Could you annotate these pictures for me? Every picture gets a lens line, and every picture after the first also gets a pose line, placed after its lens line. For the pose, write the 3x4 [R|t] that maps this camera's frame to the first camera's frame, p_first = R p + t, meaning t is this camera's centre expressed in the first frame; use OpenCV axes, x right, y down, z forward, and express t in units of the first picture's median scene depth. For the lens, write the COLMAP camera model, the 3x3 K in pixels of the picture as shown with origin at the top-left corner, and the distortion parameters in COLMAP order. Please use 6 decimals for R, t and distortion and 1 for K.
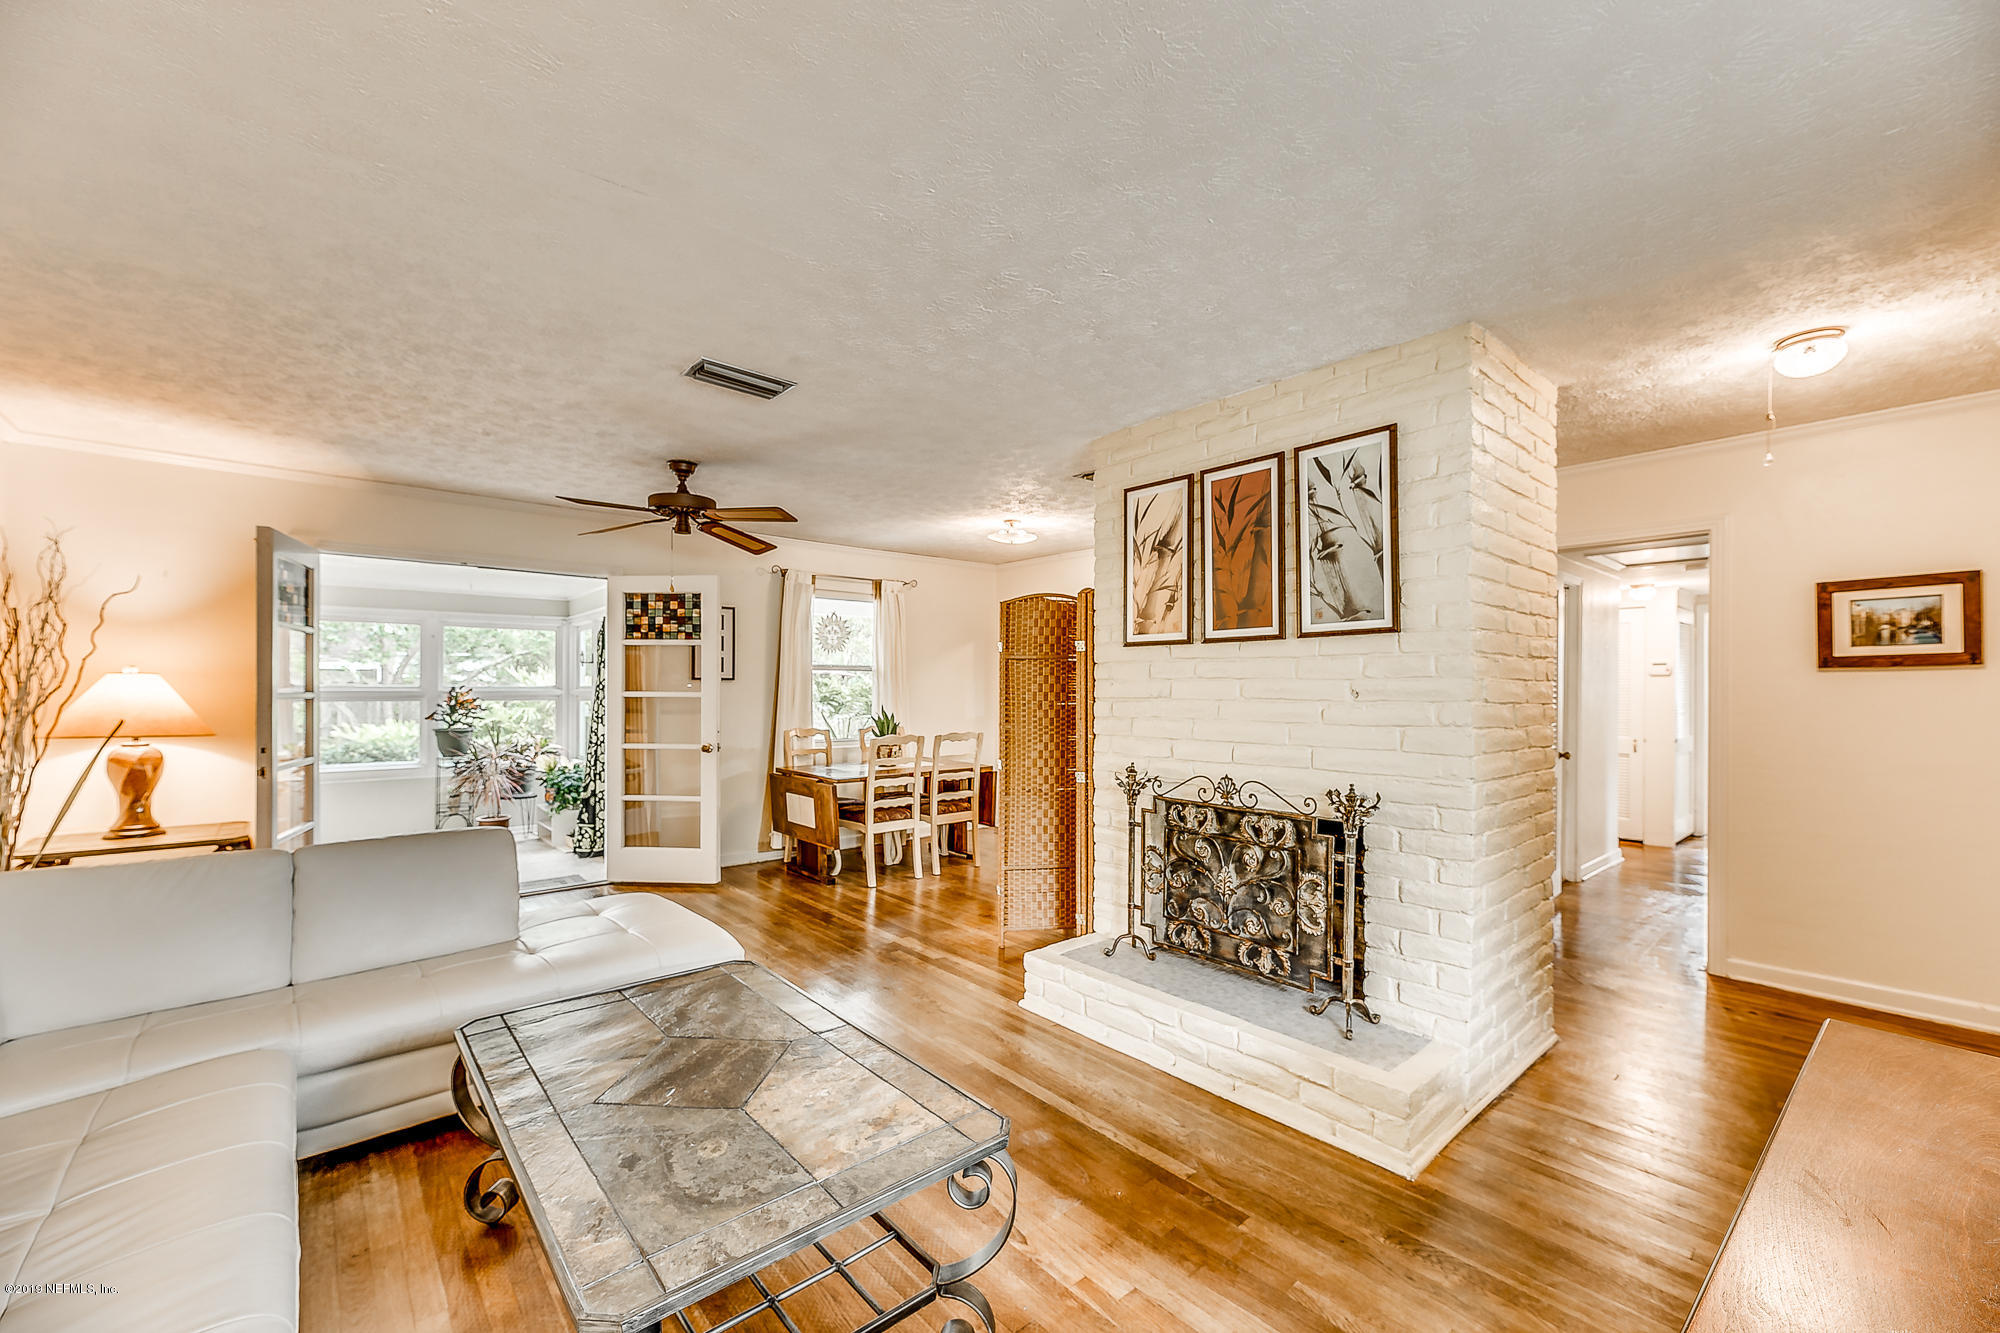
lens RADIAL K [[809.1, 0, 1007.2], [0, 809.1, 675.8], [0, 0, 1]] dist [-0.000647, -0.000235]
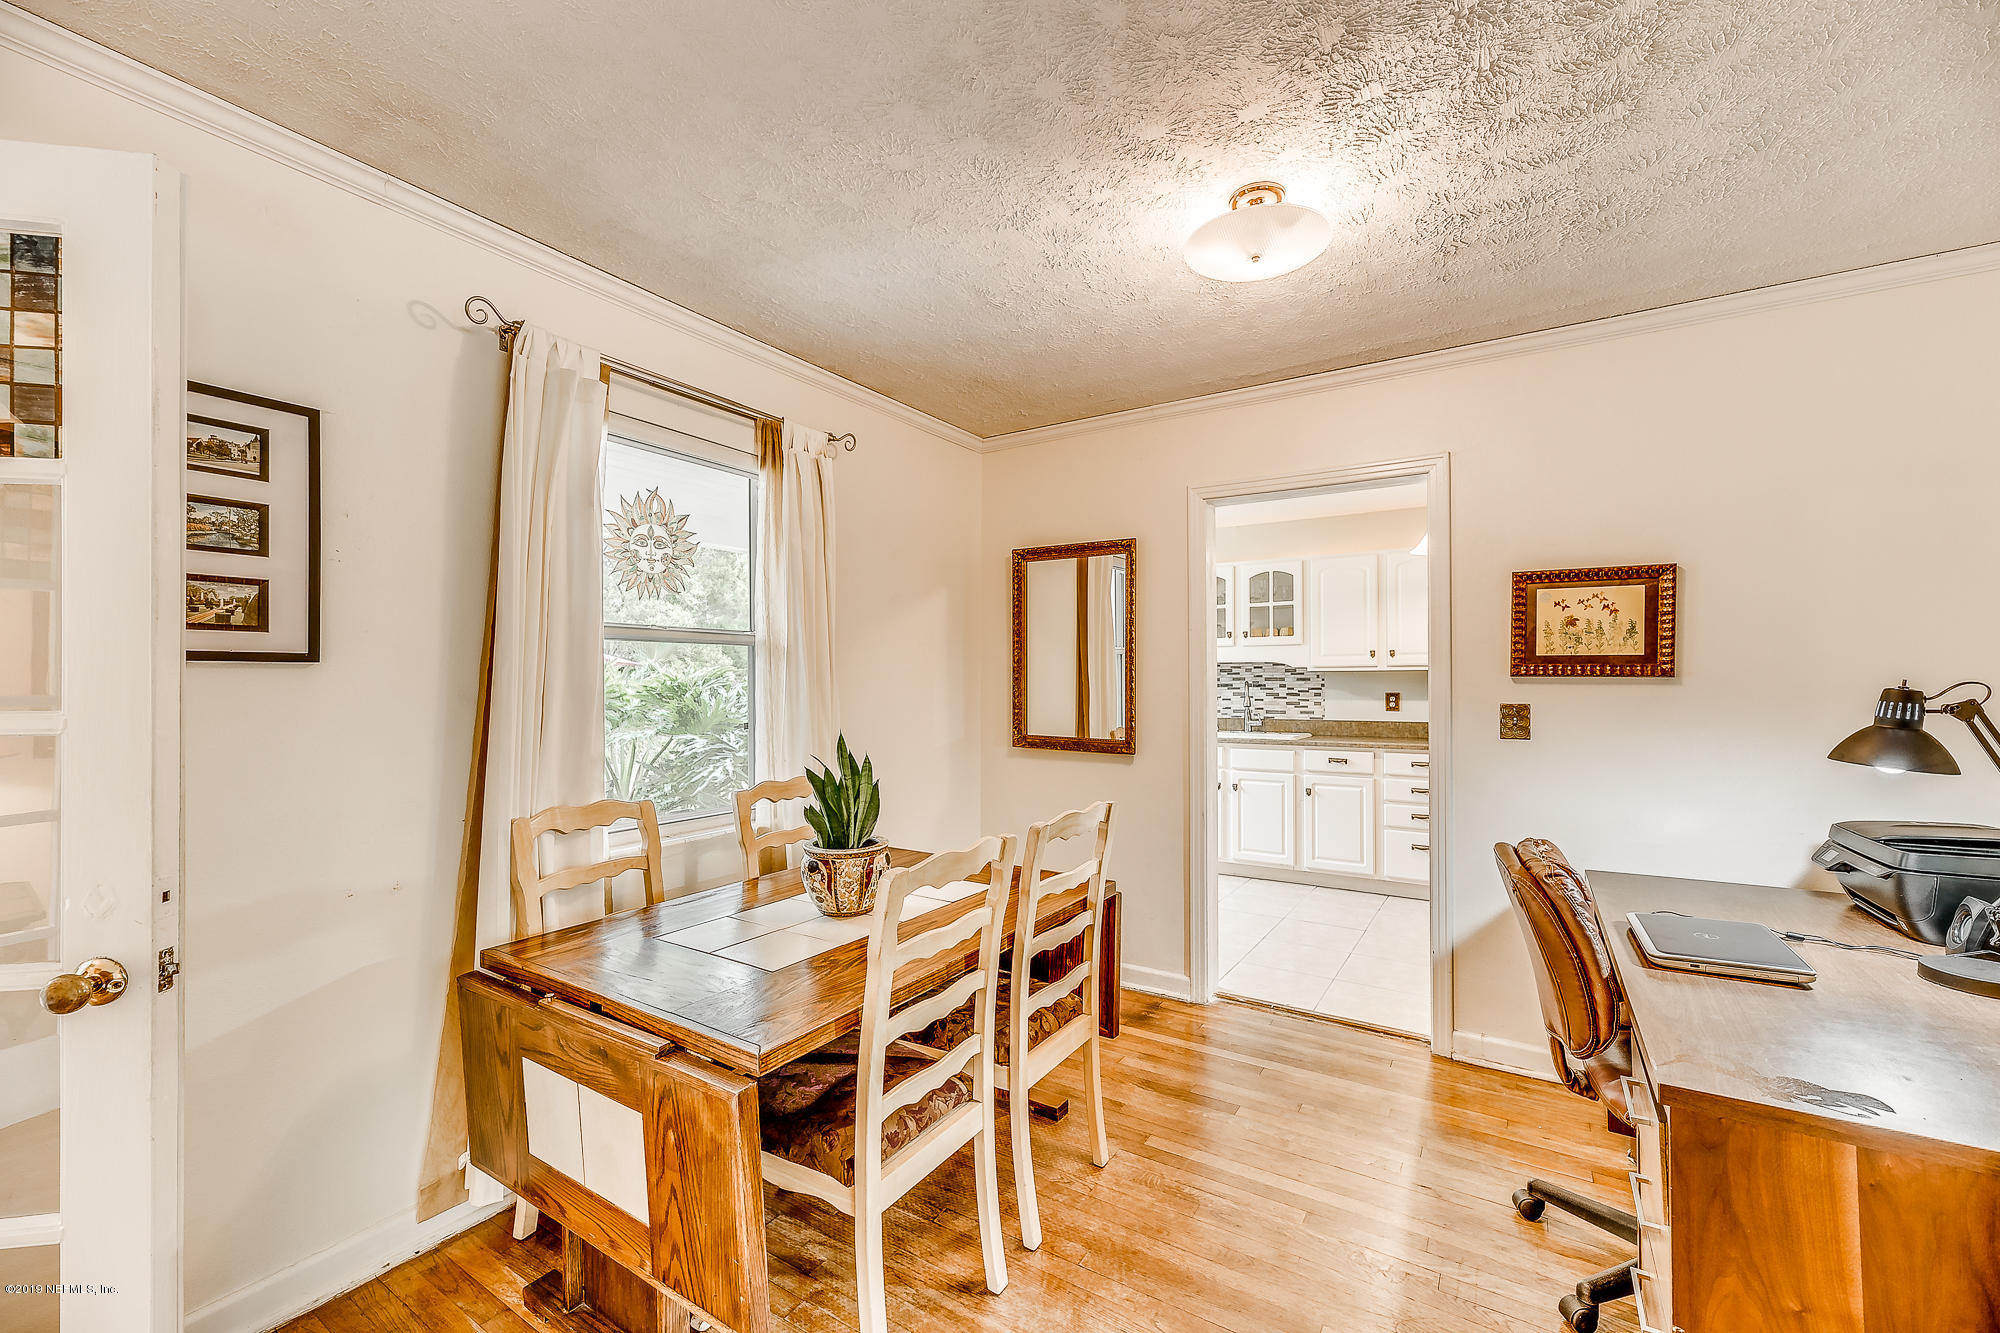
lens RADIAL K [[809.1, 0, 1007.2], [0, 809.1, 675.8], [0, 0, 1]] dist [-0.000647, -0.000235]
pose [[0.959178, -0.002792, 0.282790, -0.174842], [0.002459, 0.999996, 0.001532, 0.011147], [-0.282793, -0.000774, 0.959181, 0.626404]]
